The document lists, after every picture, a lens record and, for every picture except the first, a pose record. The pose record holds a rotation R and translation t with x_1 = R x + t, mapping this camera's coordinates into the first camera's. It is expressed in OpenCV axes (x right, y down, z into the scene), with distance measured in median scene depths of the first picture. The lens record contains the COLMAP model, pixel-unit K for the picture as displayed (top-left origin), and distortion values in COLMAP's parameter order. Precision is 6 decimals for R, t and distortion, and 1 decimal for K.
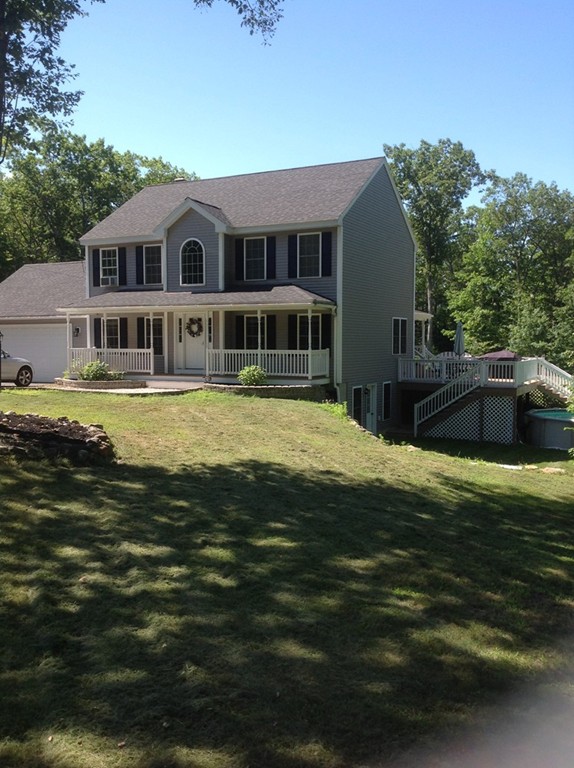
lens RADIAL K [[625.2, 0, 287.1], [0, 625.2, 421.0], [0, 0, 1]] dist [0.052436, -0.202926]
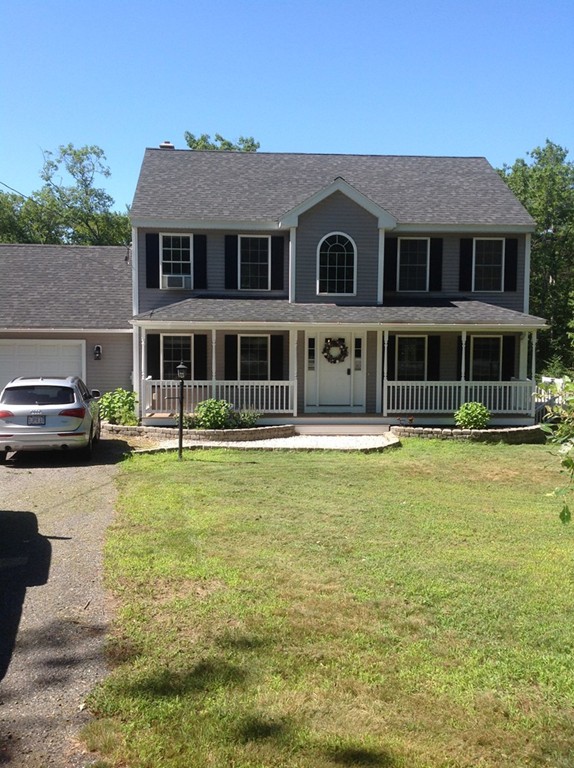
lens RADIAL K [[744.2, 0, 287.0], [0, 744.2, 384.0], [0, 0, 1]] dist [0.193205, -0.408466]
pose [[0.890004, -0.003533, 0.455938, -0.598759], [0.051938, 0.994247, -0.093680, -0.031869], [-0.452984, 0.107056, 0.885067, 0.255213]]
